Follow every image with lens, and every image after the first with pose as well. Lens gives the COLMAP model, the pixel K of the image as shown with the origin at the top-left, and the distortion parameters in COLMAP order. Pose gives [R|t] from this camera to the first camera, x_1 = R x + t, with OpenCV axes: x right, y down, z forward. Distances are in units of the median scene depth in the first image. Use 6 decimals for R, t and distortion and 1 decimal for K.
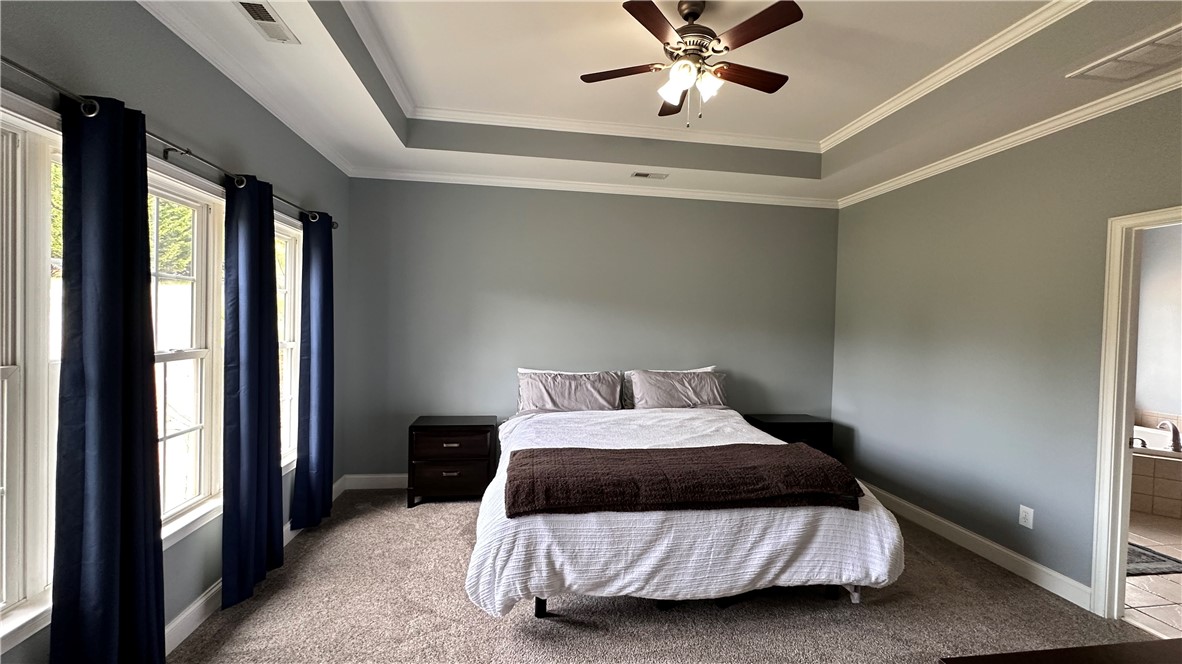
lens RADIAL K [[471.9, 0, 591.0], [0, 471.9, 332.0], [0, 0, 1]] dist [-0.000528, 0.000213]
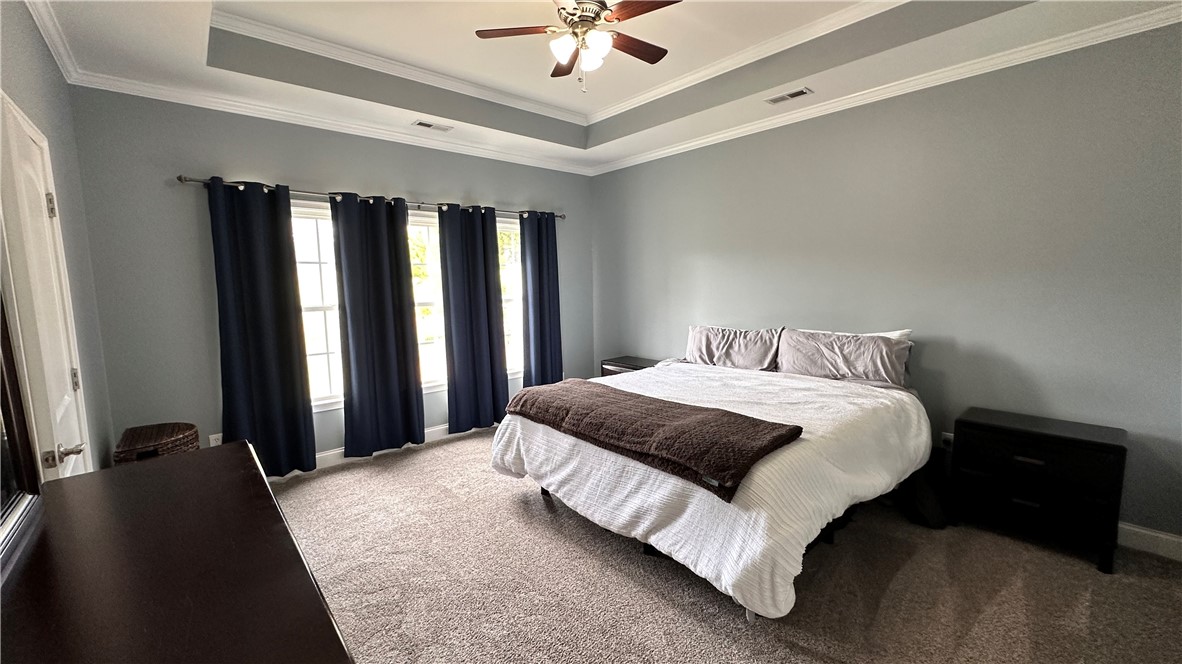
lens RADIAL K [[471.9, 0, 591.0], [0, 471.9, 332.0], [0, 0, 1]] dist [-0.000528, 0.000213]
pose [[0.547313, 0.055807, -0.835065, 1.120422], [0.014523, 0.996991, 0.076146, 0.026964], [0.836802, -0.053803, 0.544856, 0.396597]]
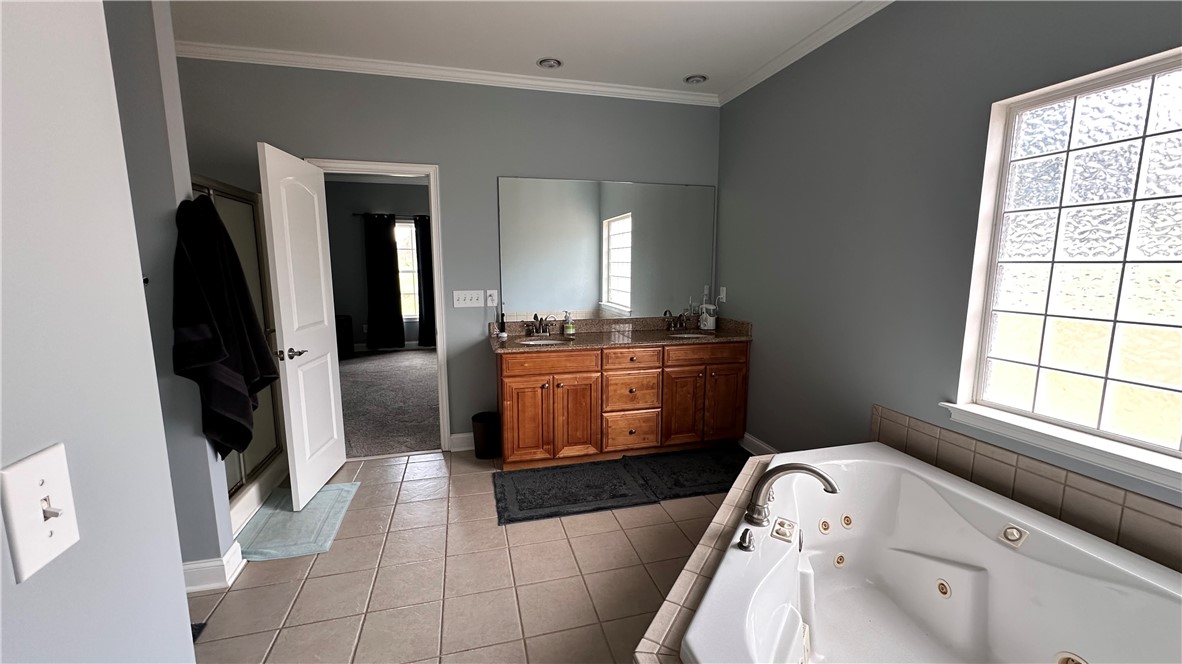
lens RADIAL K [[471.9, 0, 591.0], [0, 471.9, 332.0], [0, 0, 1]] dist [-0.000528, 0.000213]
pose [[0.120581, 0.114769, -0.986047, 2.749689], [-0.014422, 0.993392, 0.113861, 0.081178], [0.992599, 0.000492, 0.121440, 1.367050]]
